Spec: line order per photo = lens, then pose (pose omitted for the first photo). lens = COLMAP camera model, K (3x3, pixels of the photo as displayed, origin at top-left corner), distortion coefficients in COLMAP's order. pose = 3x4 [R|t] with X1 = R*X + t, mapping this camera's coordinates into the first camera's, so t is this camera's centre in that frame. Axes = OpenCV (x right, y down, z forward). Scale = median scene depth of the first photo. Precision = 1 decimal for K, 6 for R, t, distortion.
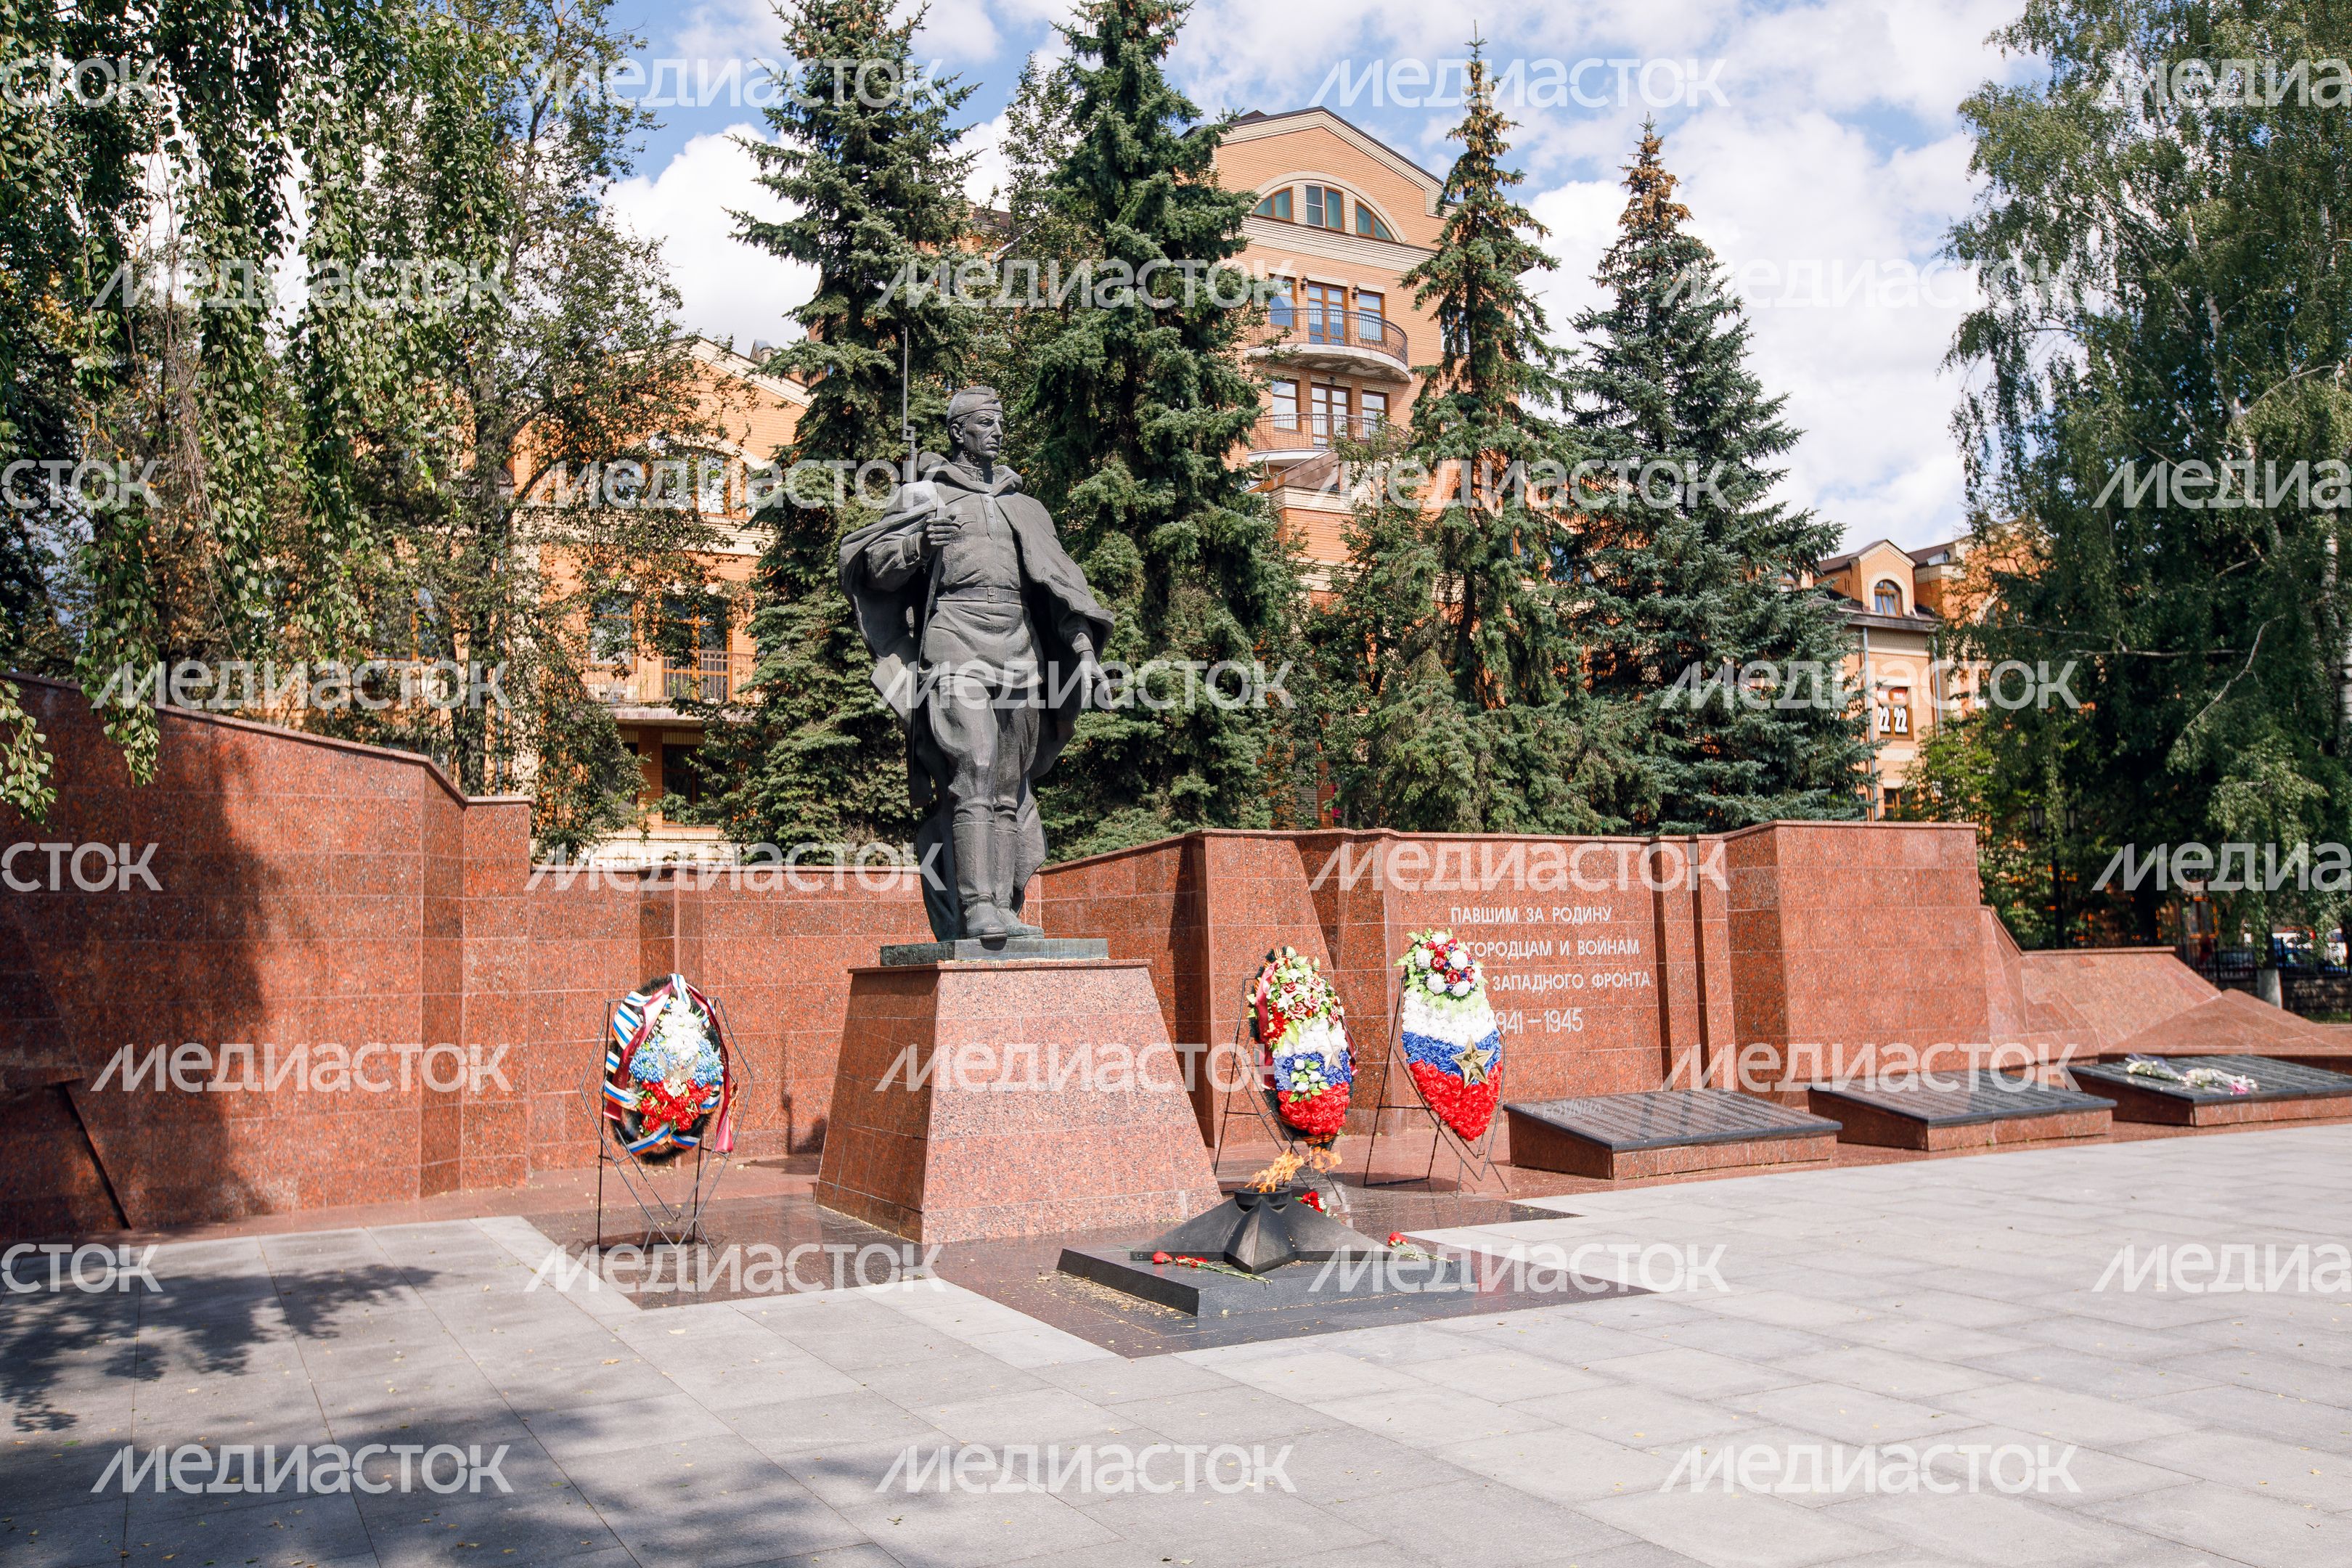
lens RADIAL K [[1958.0, 0, 1187.4], [0, 1958.0, 786.6], [0, 0, 1]] dist [0.002419, 0.041377]
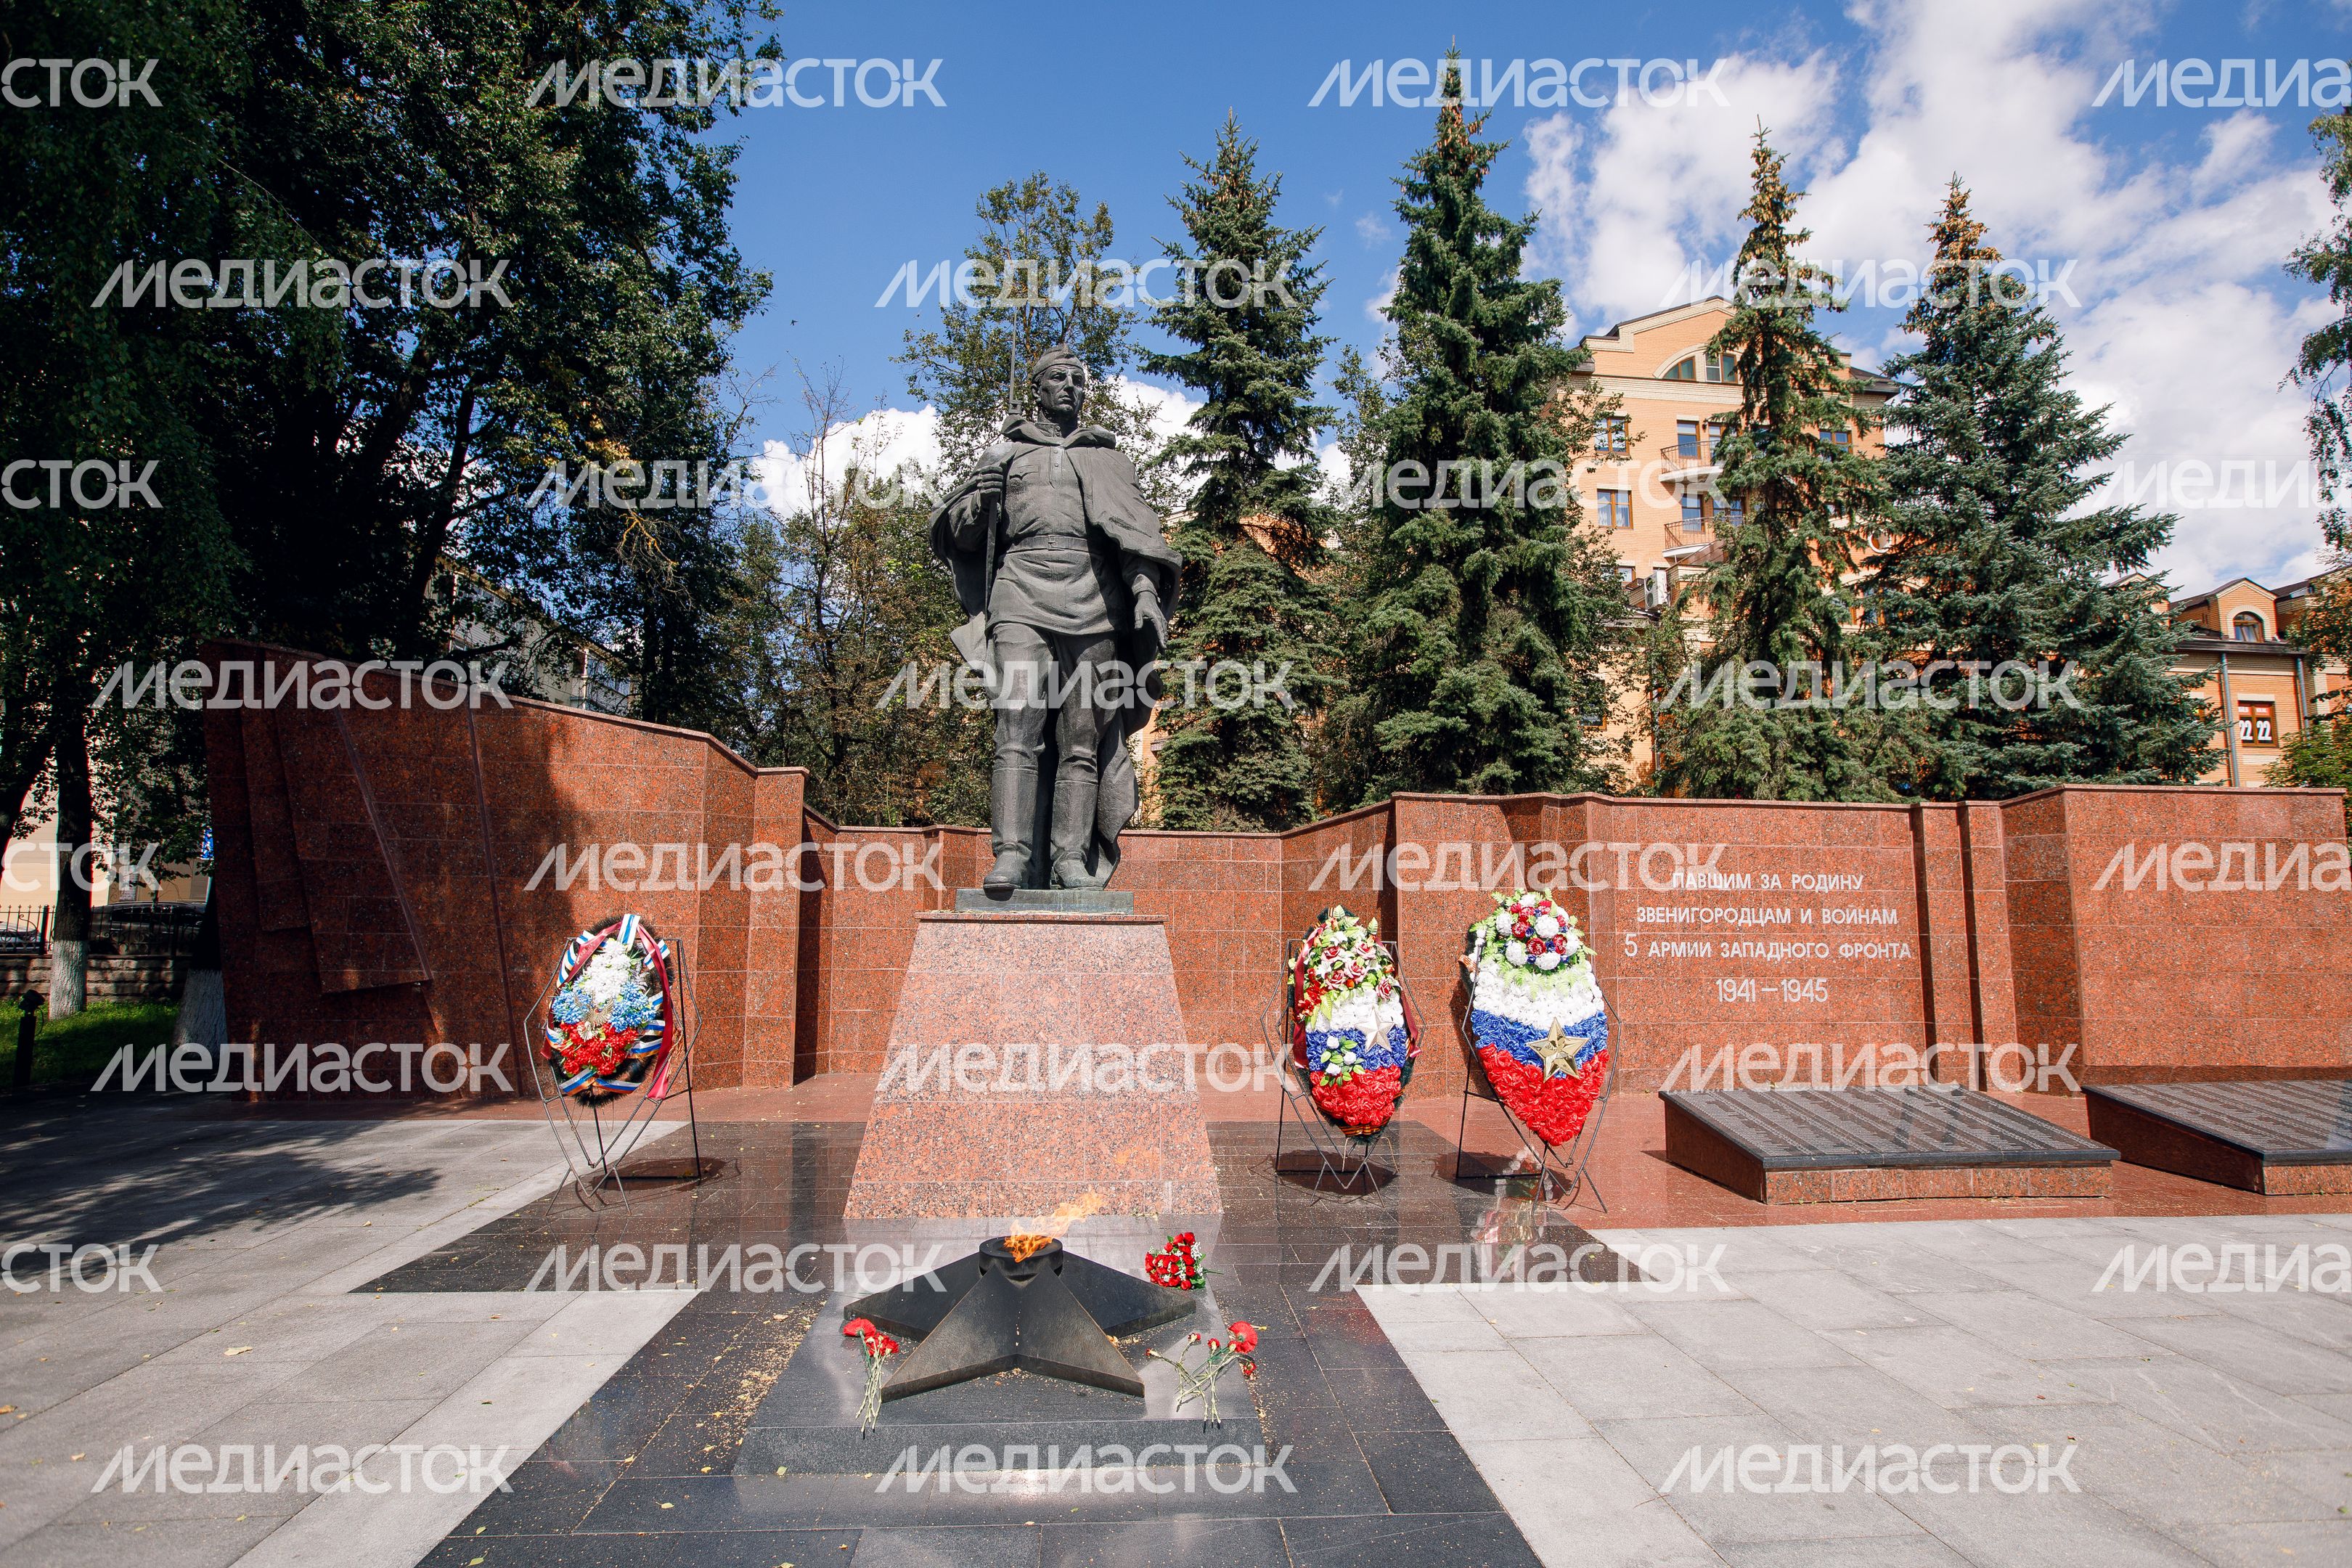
lens RADIAL K [[1193.1, 0, 1176.2], [0, 1193.1, 788.1], [0, 0, 1]] dist [-0.042190, 0.017613]
pose [[0.918045, -0.013272, -0.396255, 0.108081], [0.006916, 0.999824, -0.017464, 0.020707], [0.396417, 0.013292, 0.917974, 0.261562]]
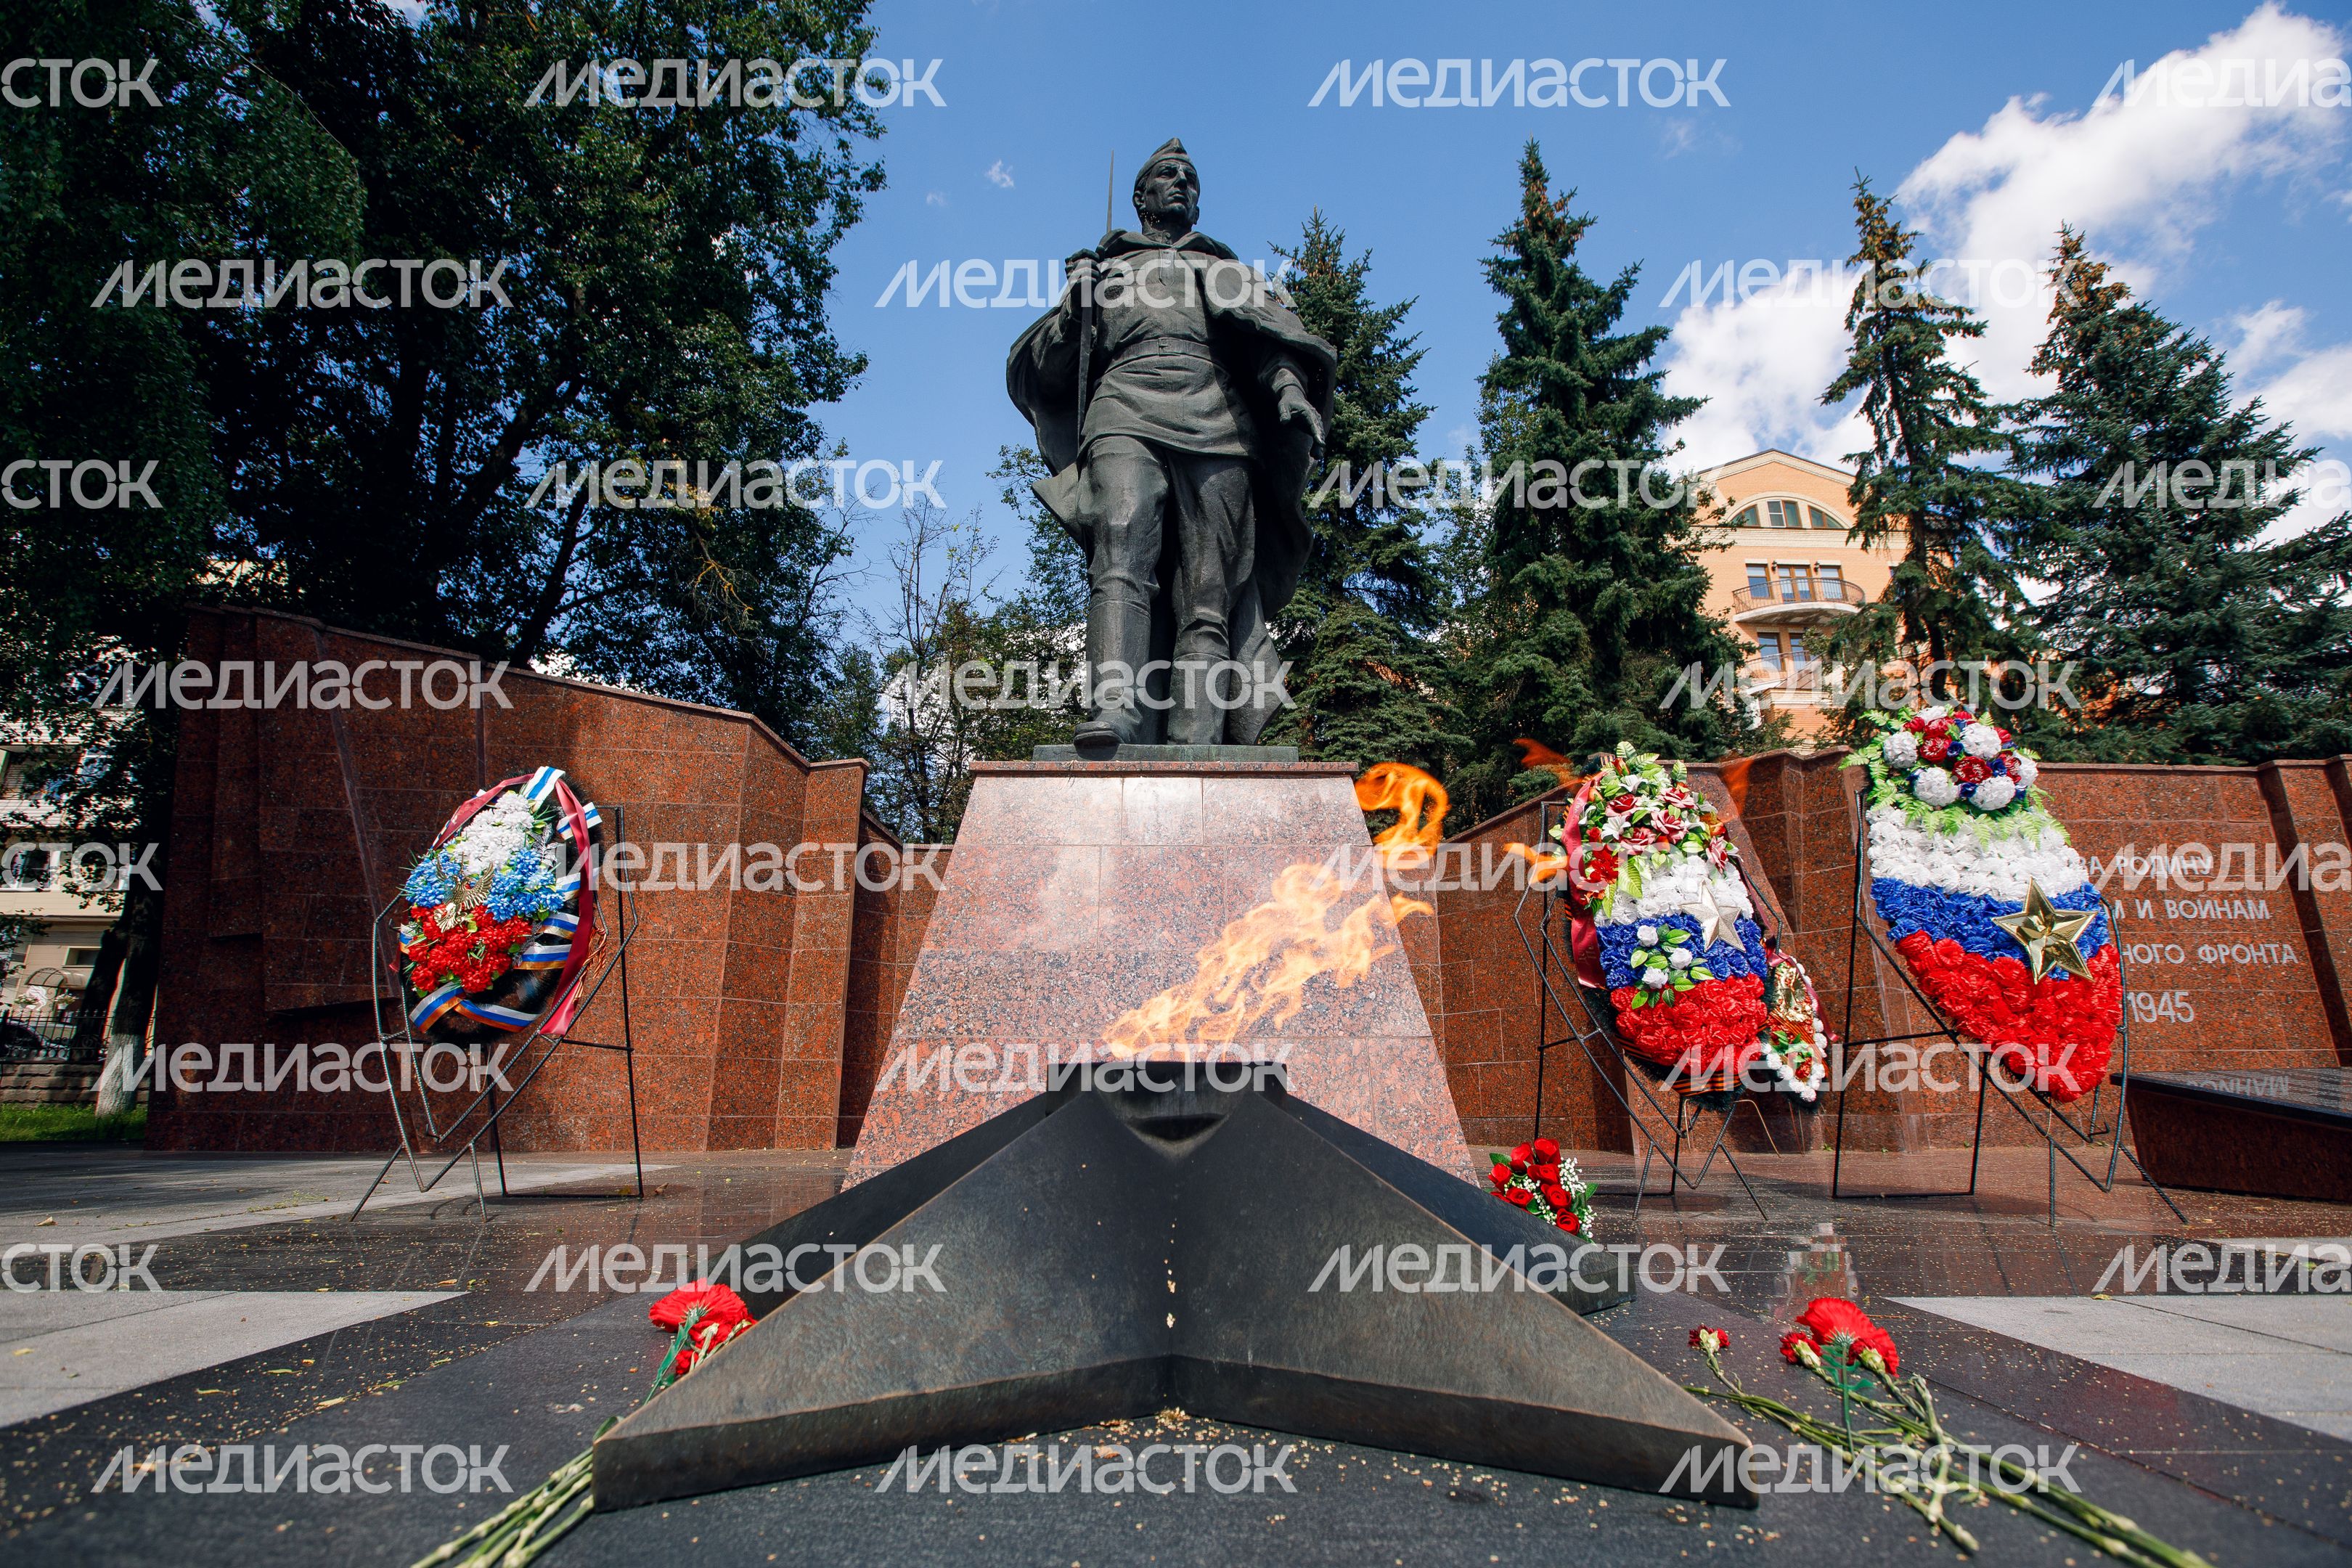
lens RADIAL K [[1107.3, 0, 1175.3], [0, 1107.3, 785.2], [0, 0, 1]] dist [-0.043651, 0.013513]
pose [[0.885699, -0.104278, -0.452398, 0.043810], [0.020838, 0.982396, -0.185647, 0.082109], [0.463792, 0.155000, 0.872280, 0.363391]]
